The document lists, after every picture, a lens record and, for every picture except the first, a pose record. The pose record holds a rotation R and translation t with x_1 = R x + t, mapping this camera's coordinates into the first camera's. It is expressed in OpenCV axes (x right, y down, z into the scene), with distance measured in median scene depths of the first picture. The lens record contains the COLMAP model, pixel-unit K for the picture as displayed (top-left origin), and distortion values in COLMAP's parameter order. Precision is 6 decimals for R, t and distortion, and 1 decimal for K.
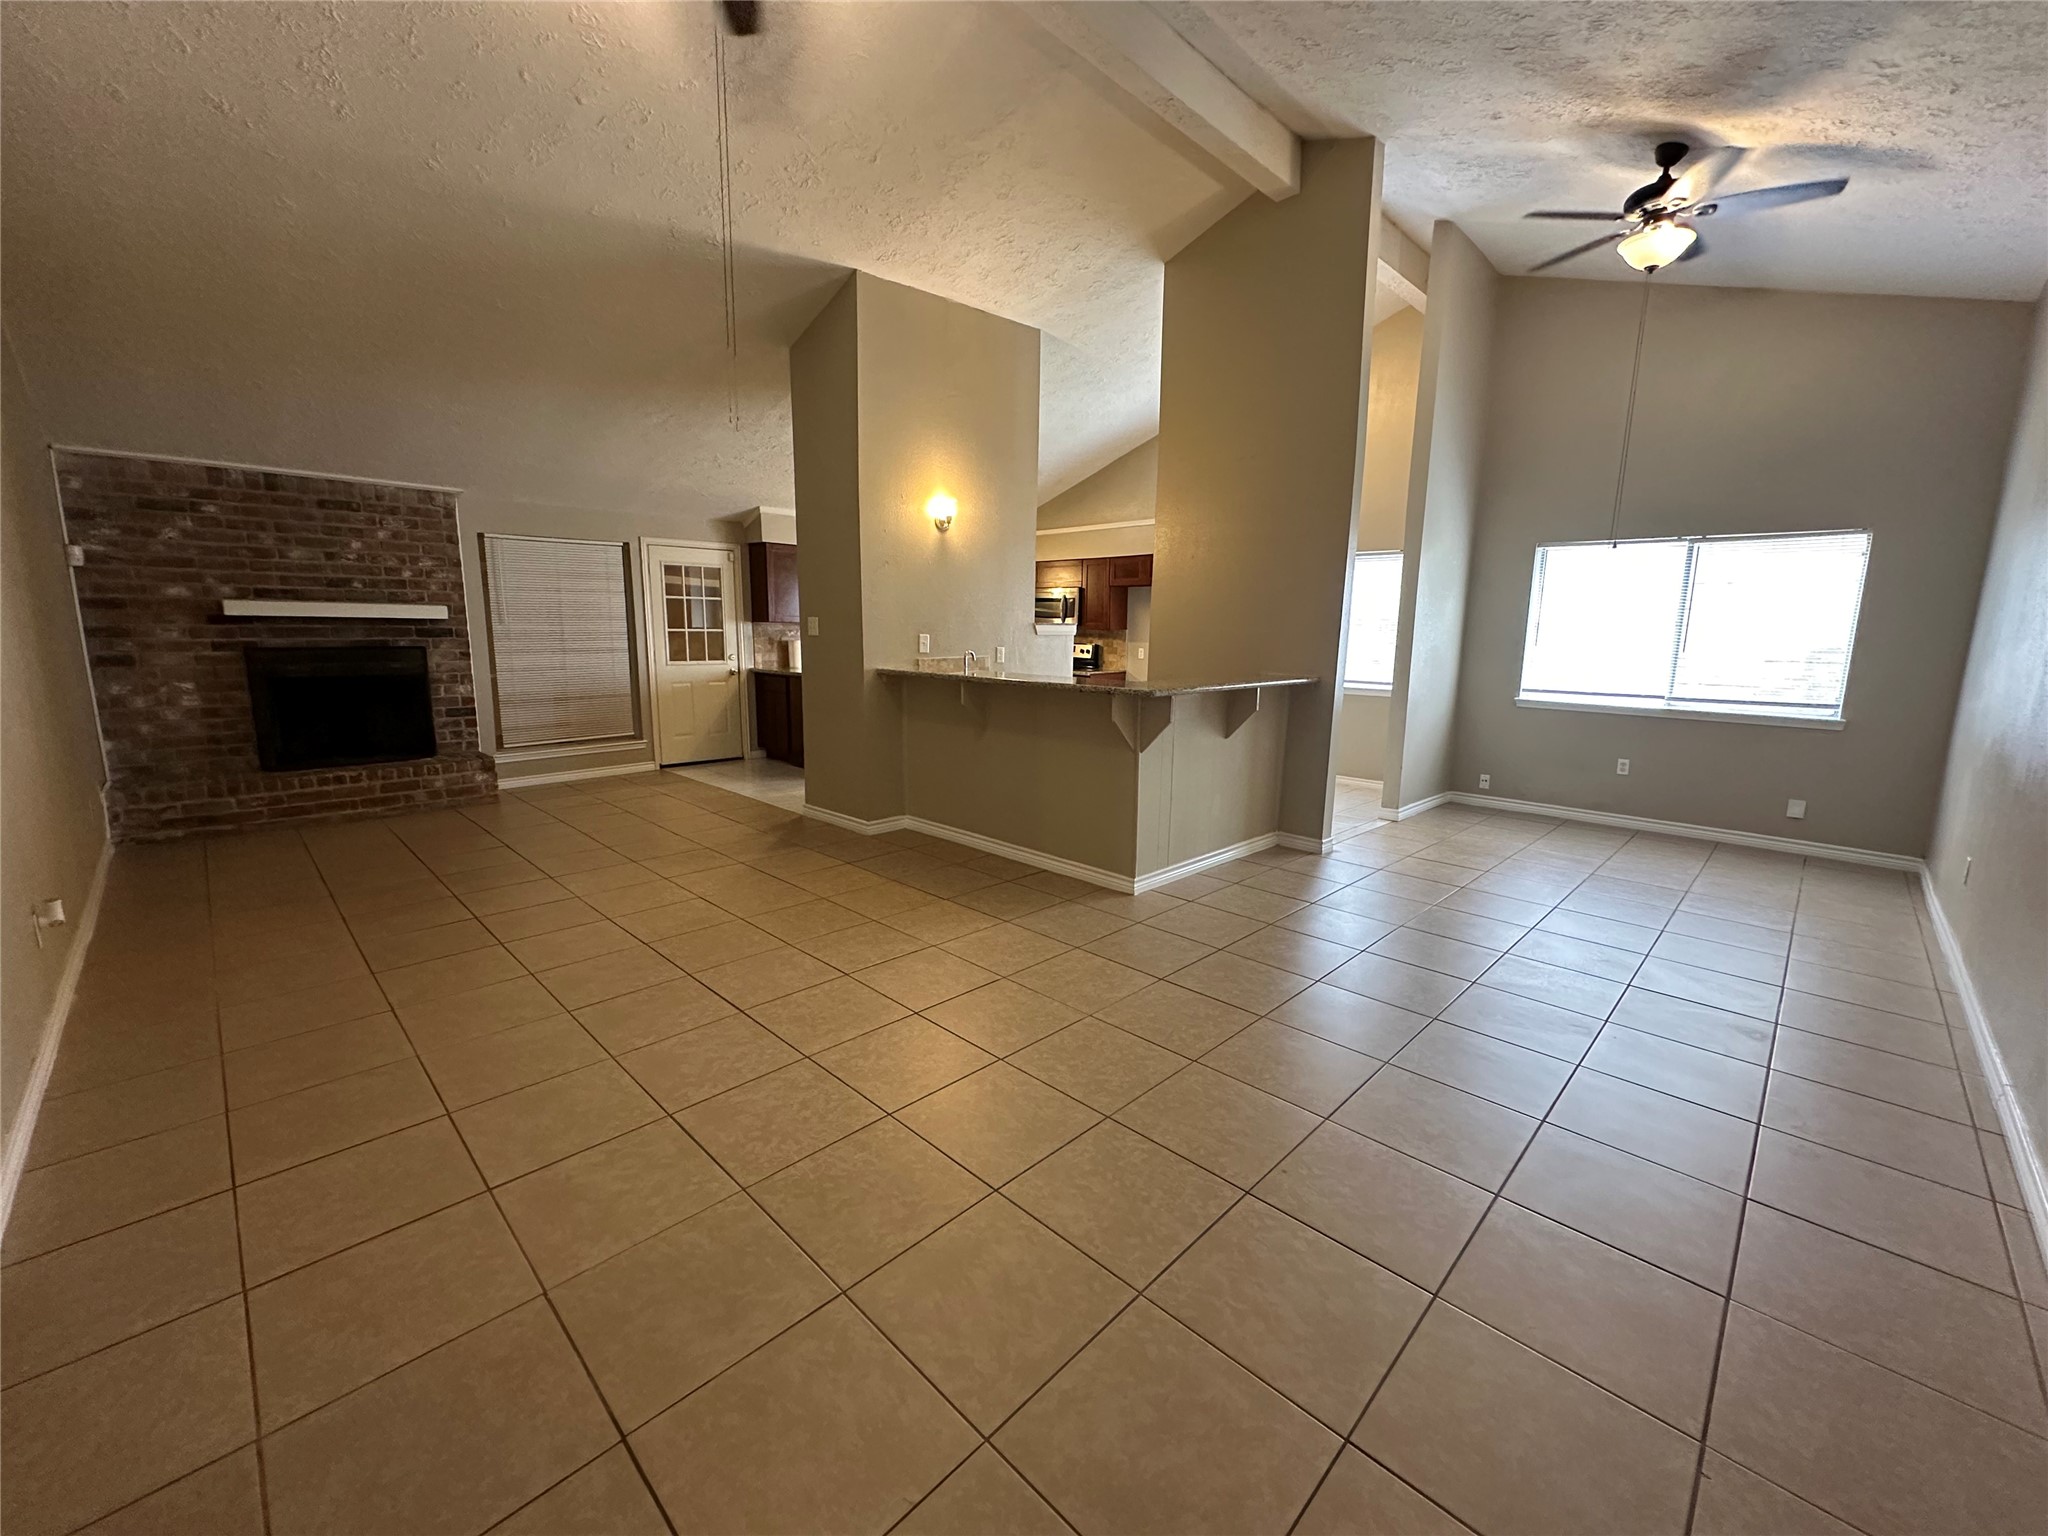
lens RADIAL K [[814.6, 0, 1024.0], [0, 814.6, 768.0], [0, 0, 1]] dist [0.001749, 0.000121]
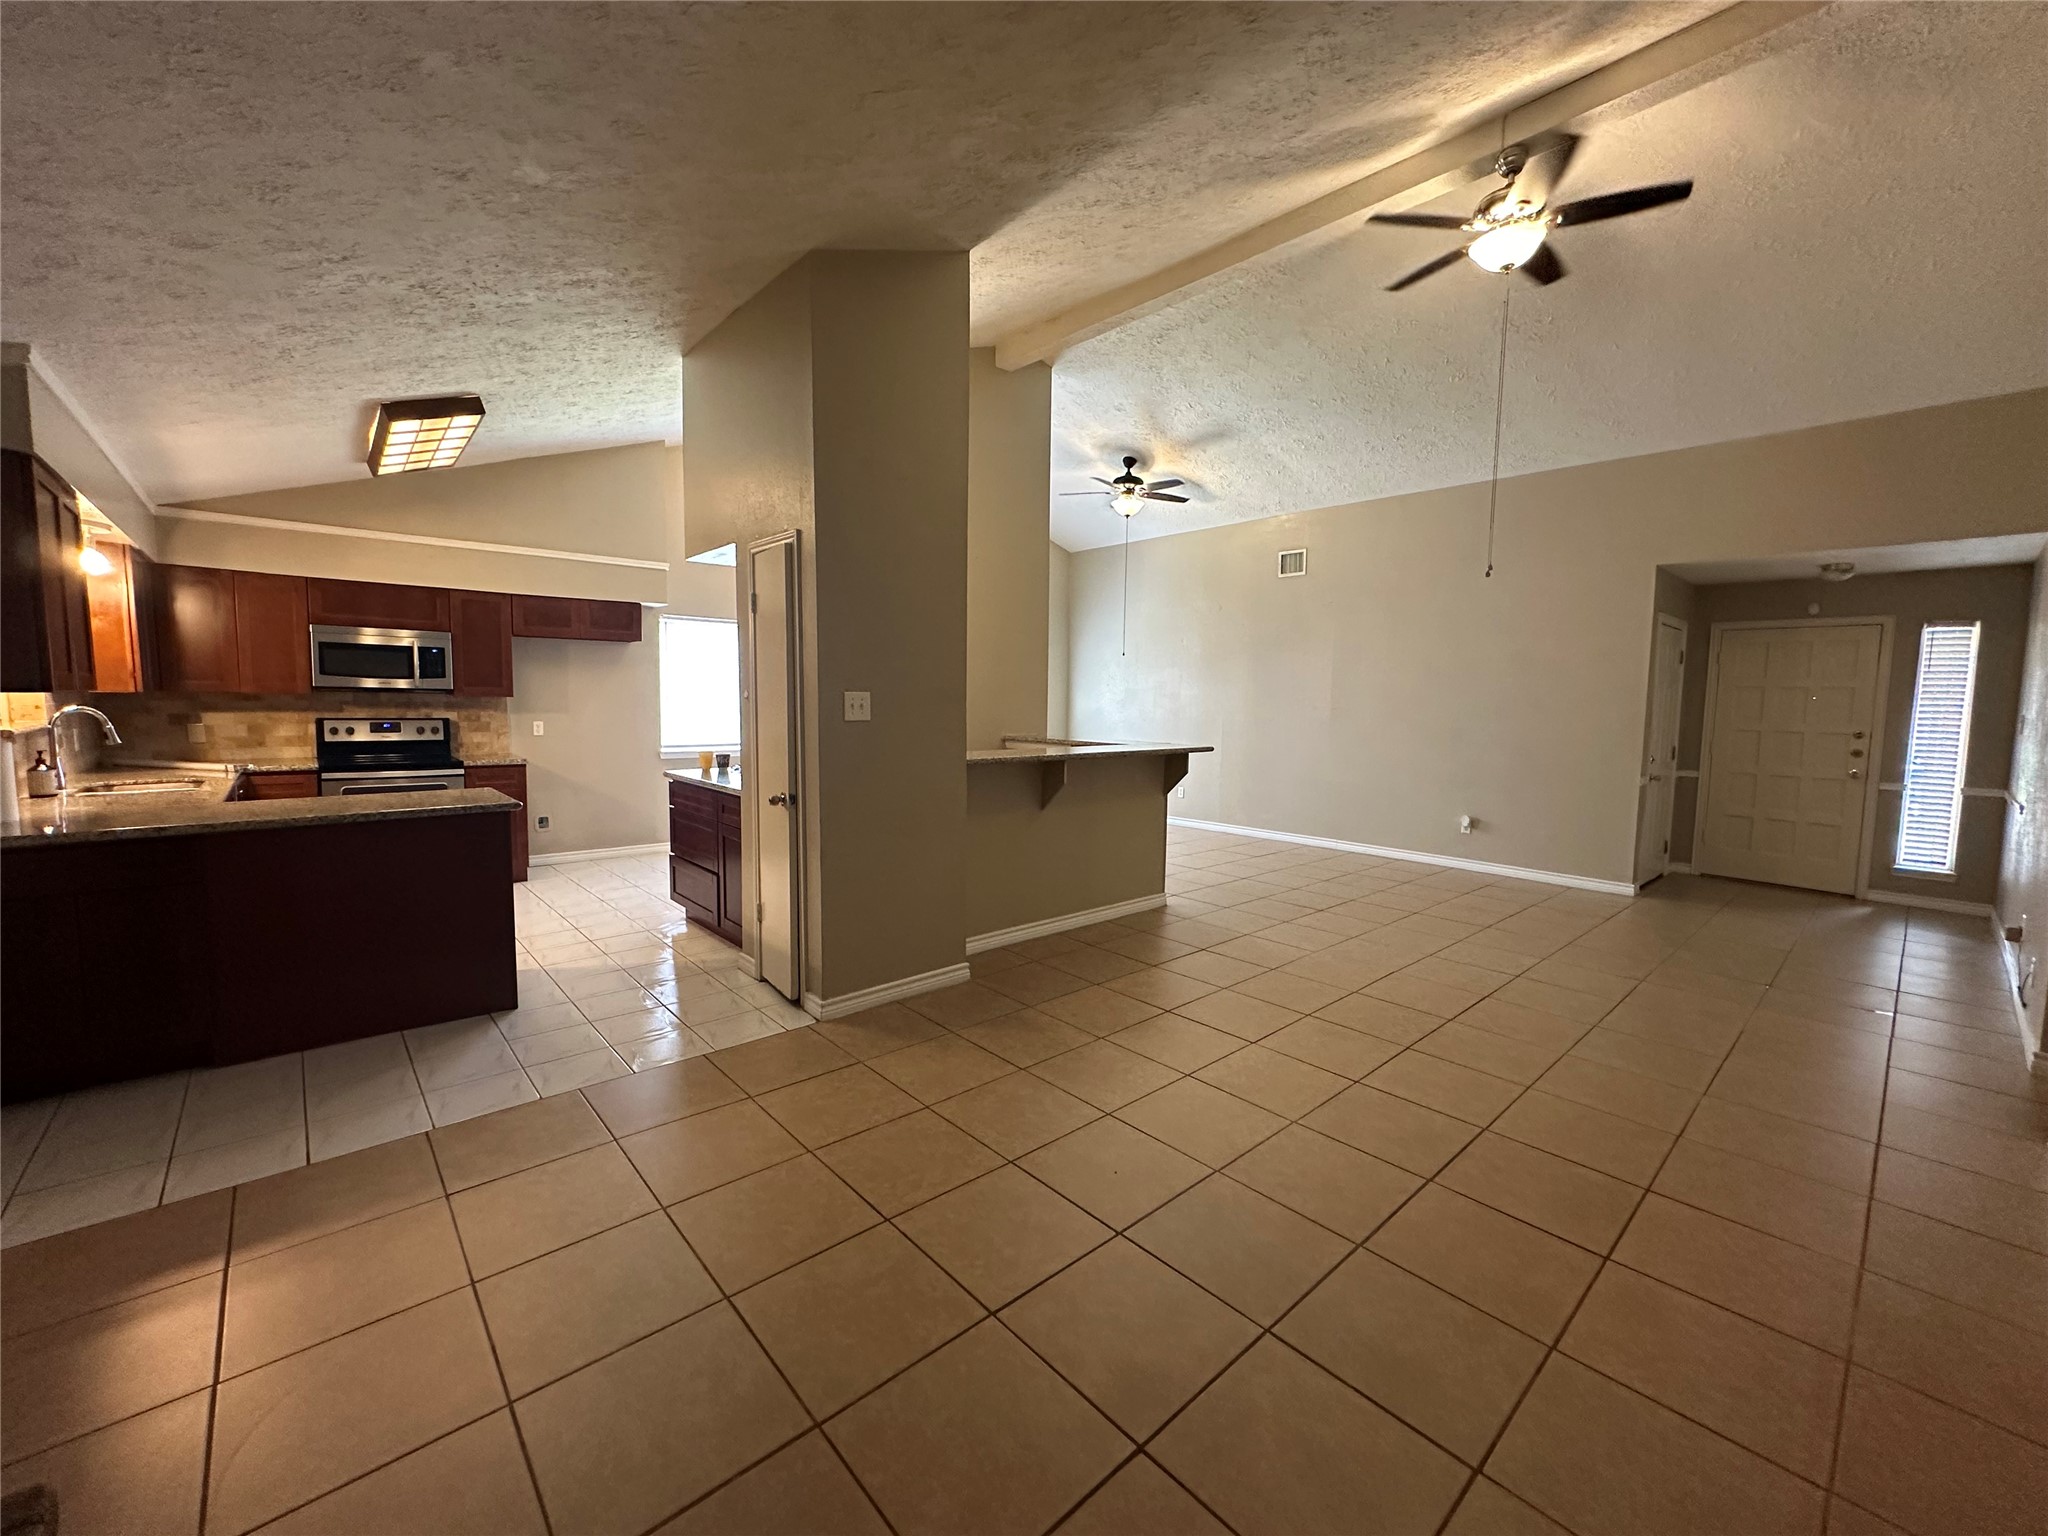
lens RADIAL K [[814.6, 0, 1024.0], [0, 814.6, 768.0], [0, 0, 1]] dist [0.001749, 0.000121]
pose [[0.052133, -0.100342, 0.993586, -0.808512], [0.158637, 0.983138, 0.090963, -0.150005], [-0.985960, 0.152878, 0.067172, 0.769668]]
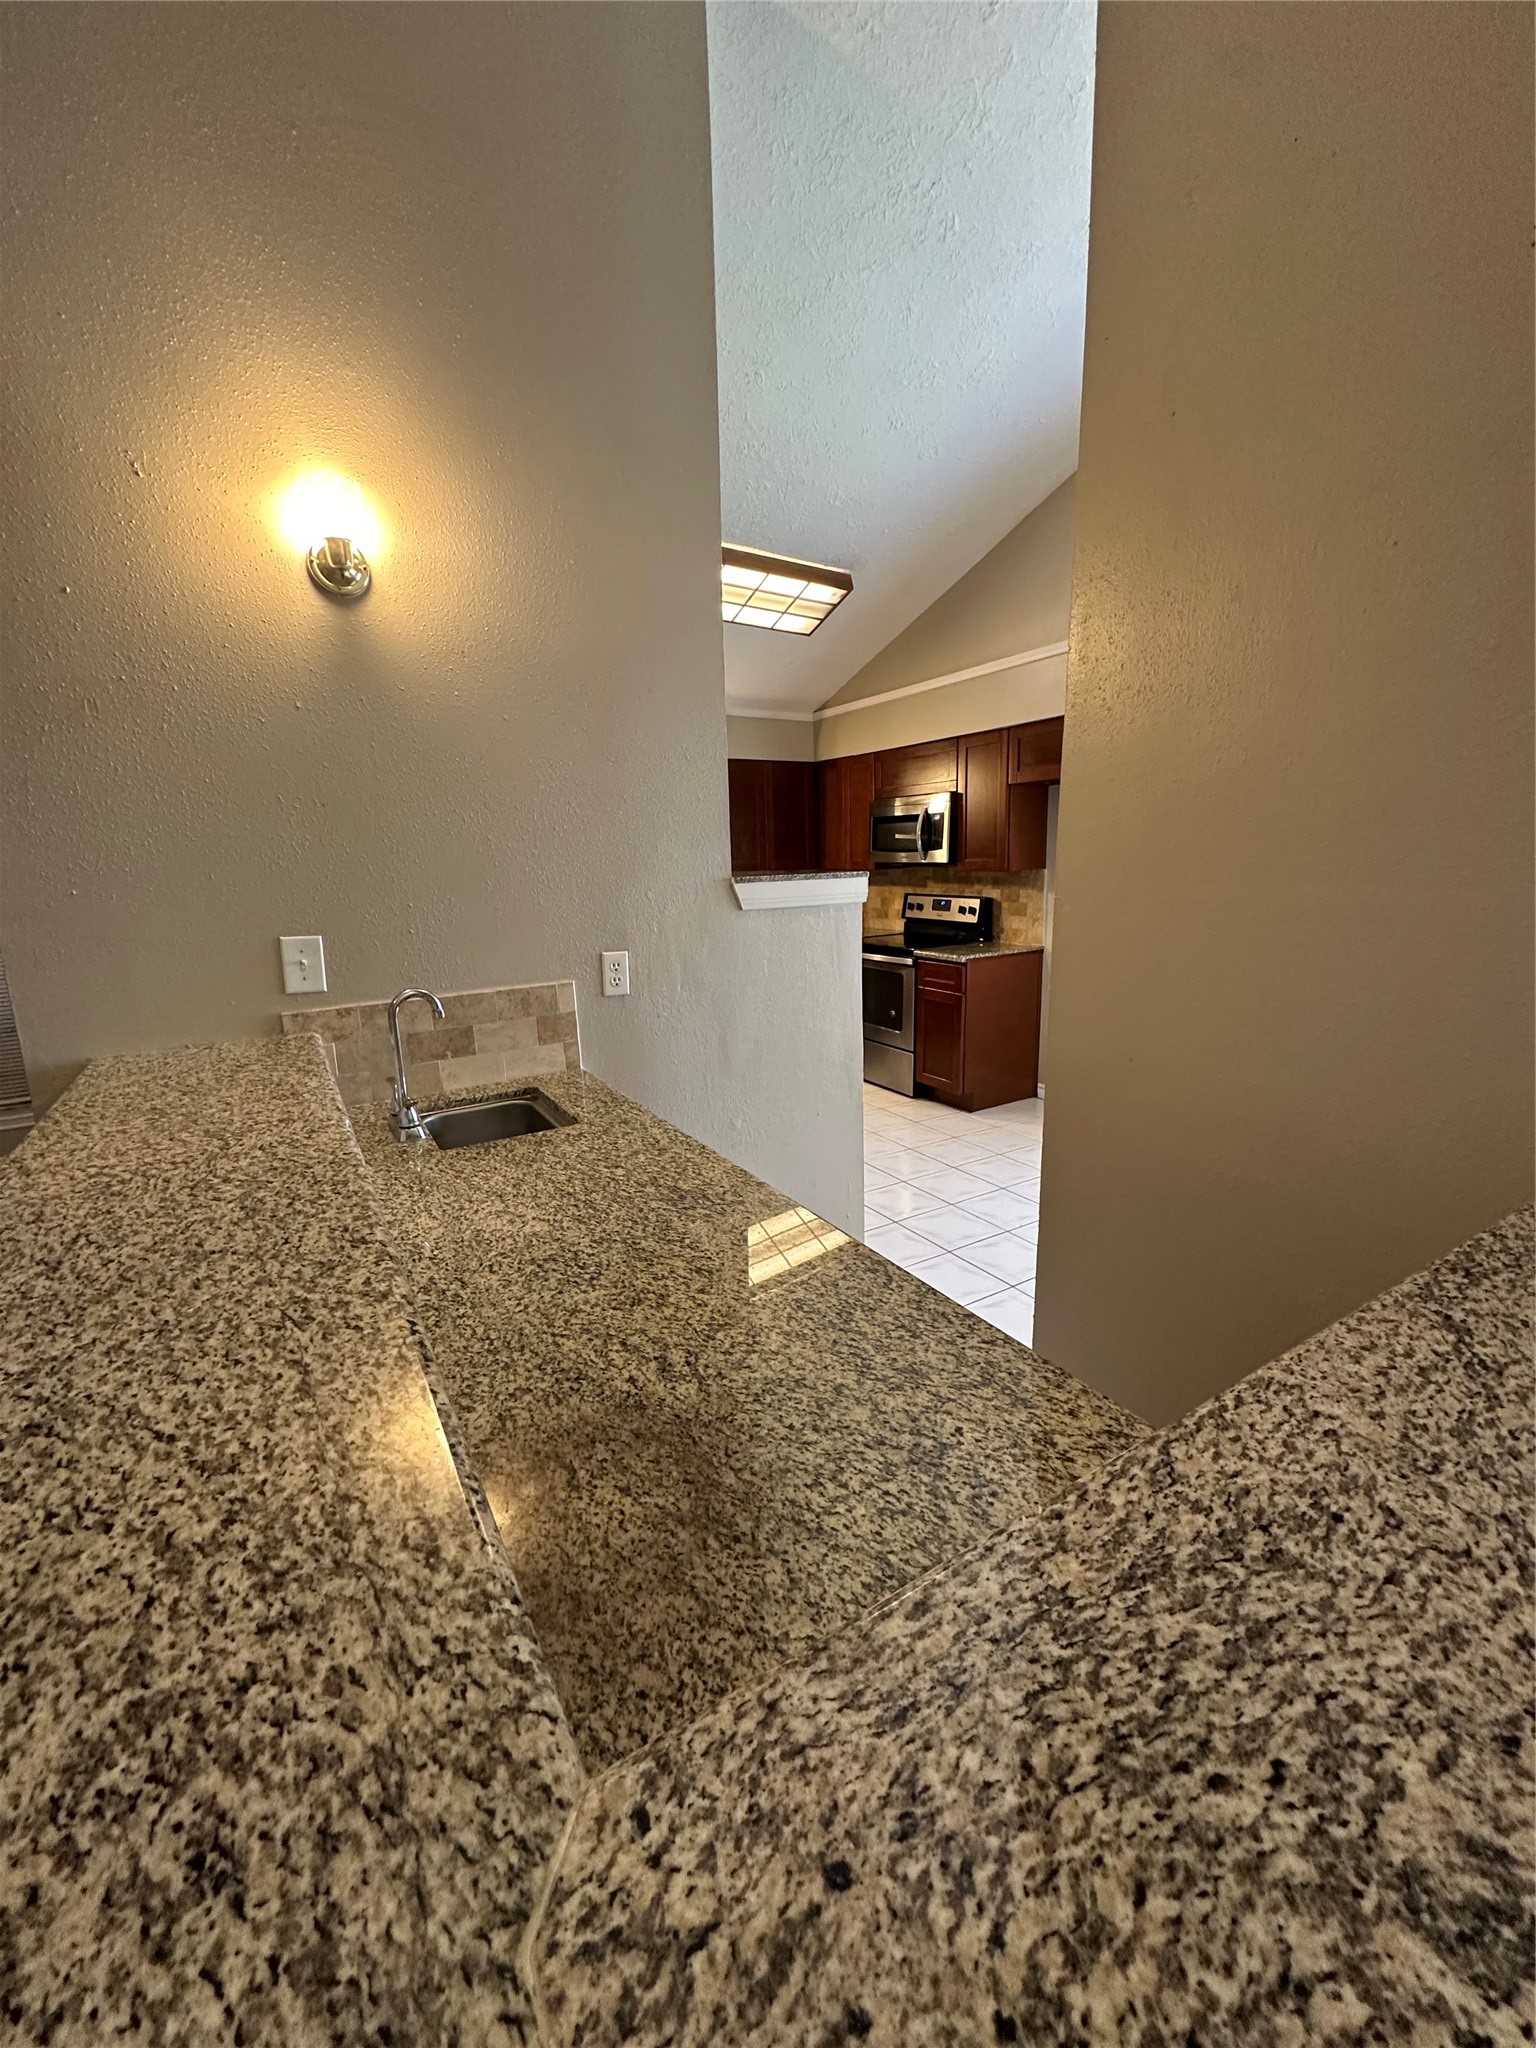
lens RADIAL K [[814.6, 0, 768.0], [0, 814.6, 1024.0], [0, 0, 1]] dist [0.001749, 0.000121]
pose [[0.969475, 0.010451, -0.244969, 0.122187], [-0.003090, 0.999533, 0.030414, -0.127587], [0.245172, -0.028728, 0.969054, 0.670142]]
